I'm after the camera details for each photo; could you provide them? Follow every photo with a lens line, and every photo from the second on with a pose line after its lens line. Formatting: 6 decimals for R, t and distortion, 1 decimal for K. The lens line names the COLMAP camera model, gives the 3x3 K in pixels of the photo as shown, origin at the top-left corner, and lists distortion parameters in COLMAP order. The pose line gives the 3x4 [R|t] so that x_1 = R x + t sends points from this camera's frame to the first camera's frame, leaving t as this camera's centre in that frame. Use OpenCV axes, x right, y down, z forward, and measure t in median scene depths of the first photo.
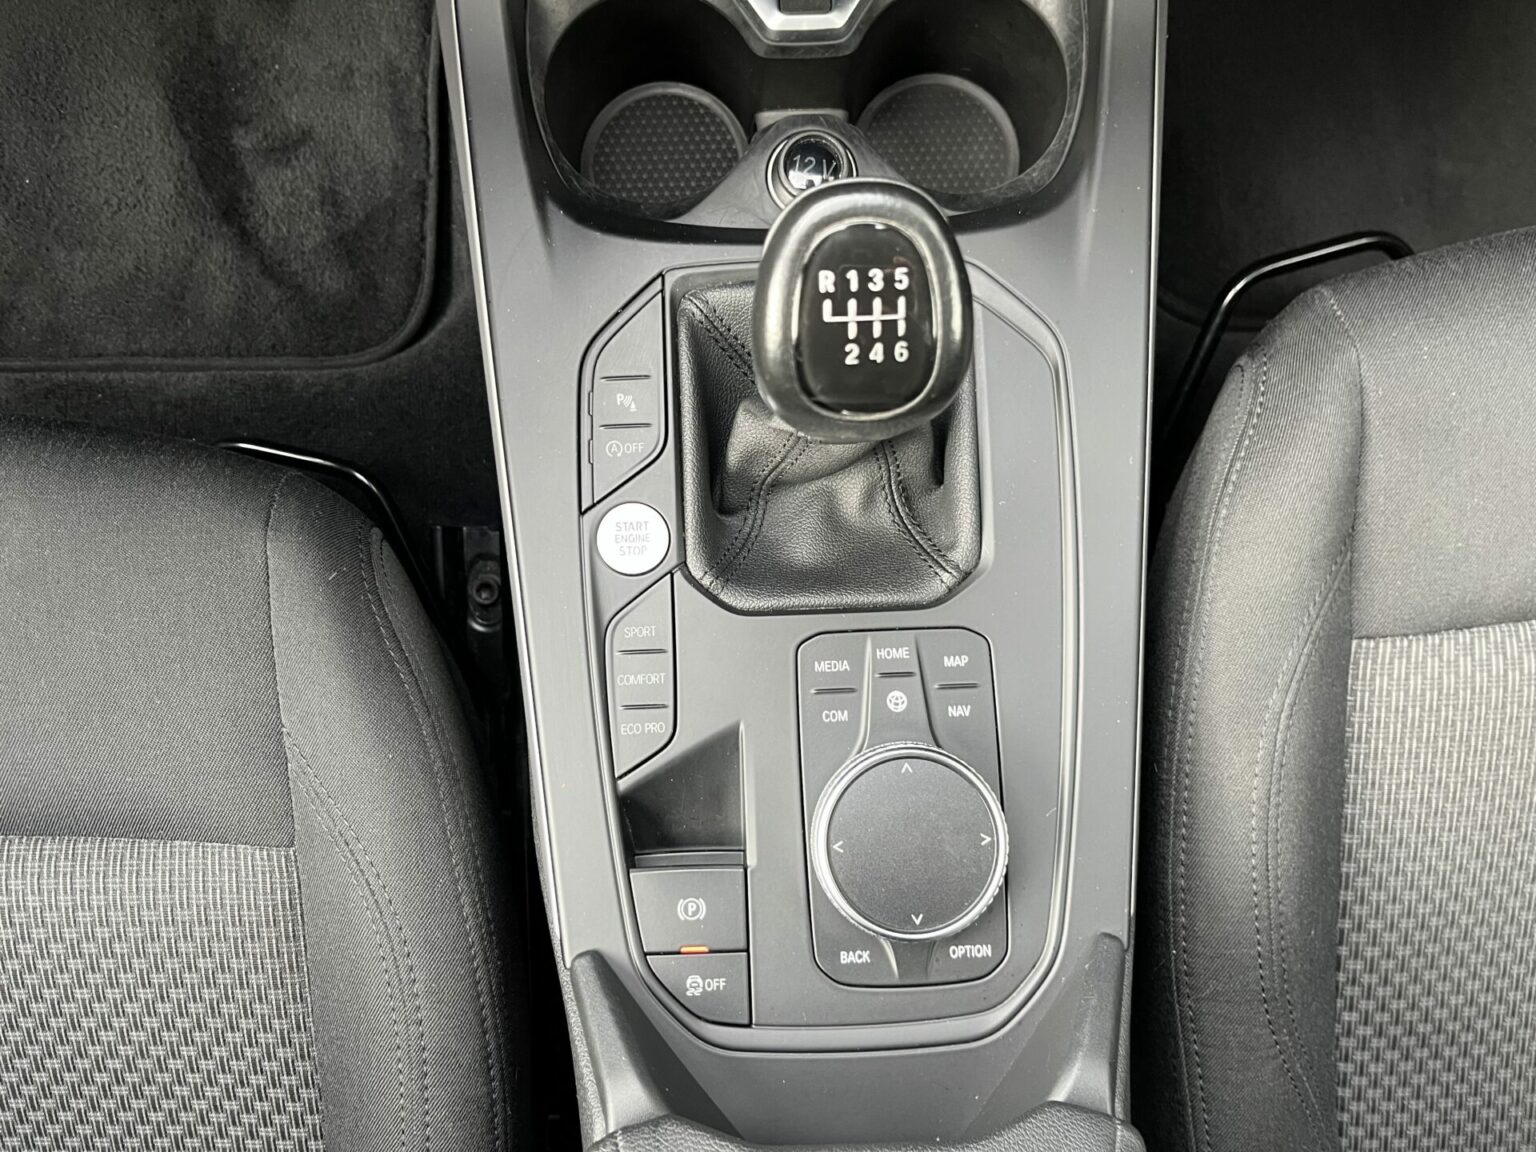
lens RADIAL K [[1152.7, 0, 757.6], [0, 1152.7, 578.7], [0, 0, 1]] dist [0.056226, -0.085626]
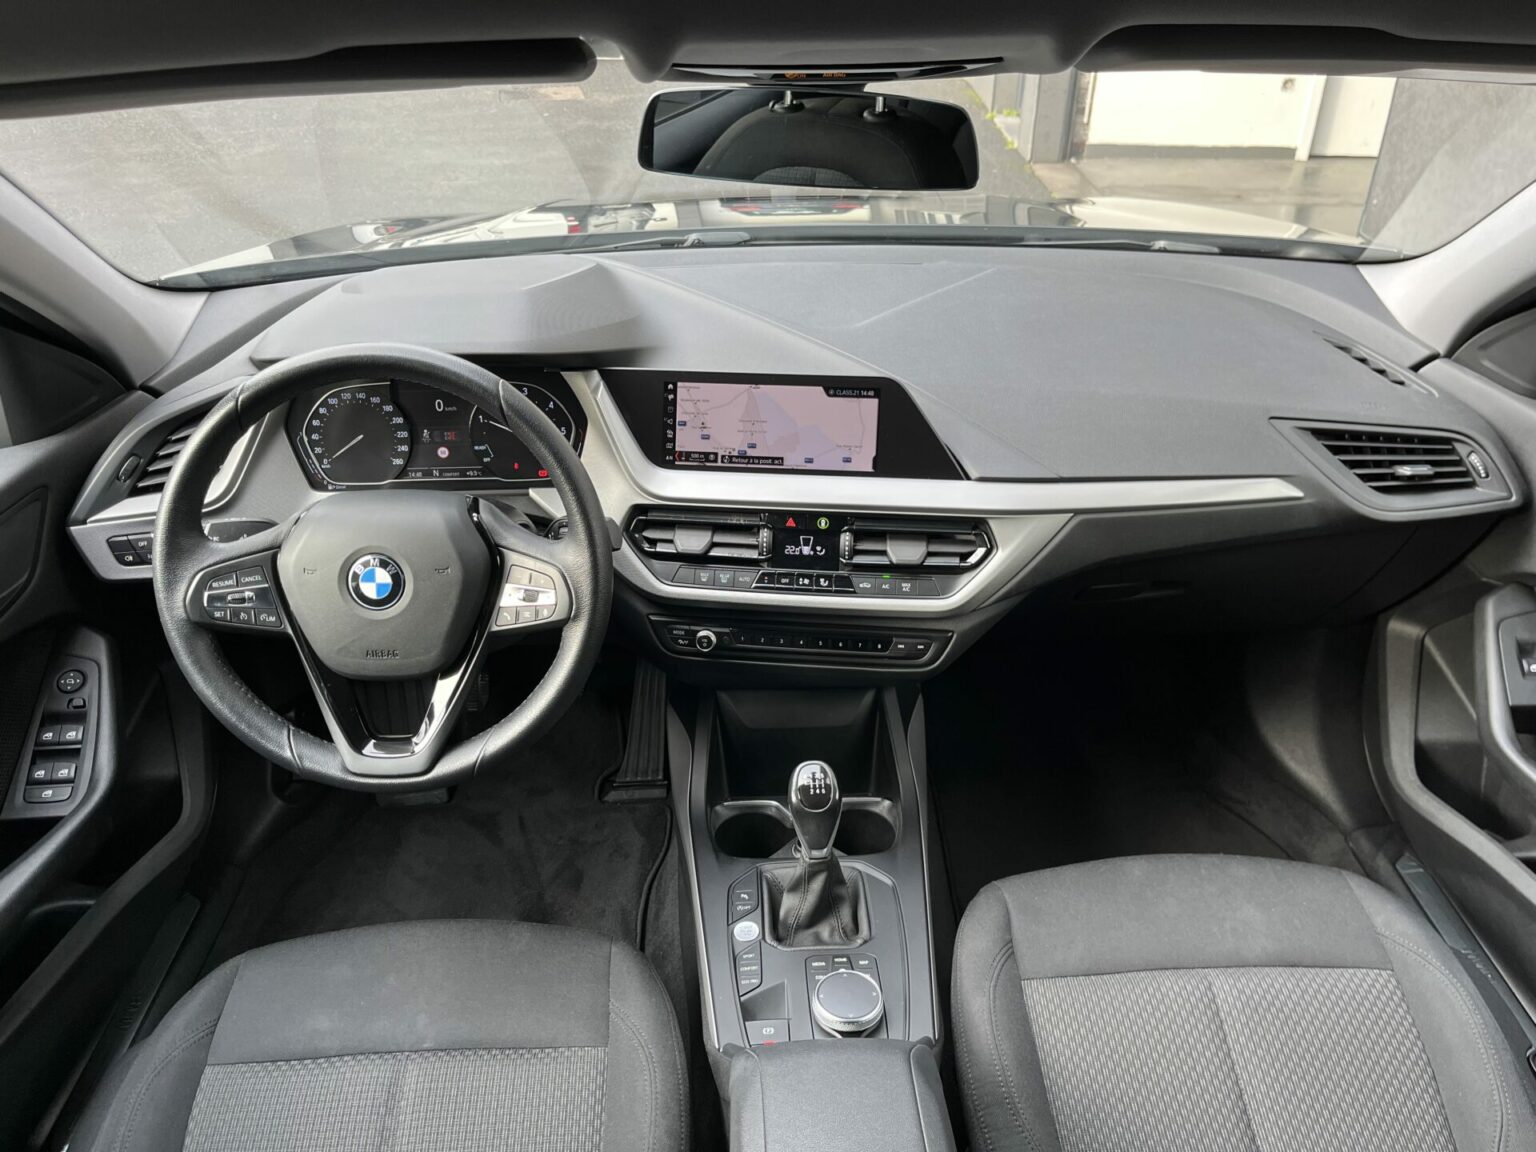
lens RADIAL K [[1152.7, 0, 757.6], [0, 1152.7, 578.7], [0, 0, 1]] dist [0.056226, -0.085626]
pose [[0.999805, -0.009794, -0.017141, -0.023548], [-0.009216, 0.536284, -0.843987, 1.845803], [0.017459, 0.843981, 0.536089, -1.209371]]
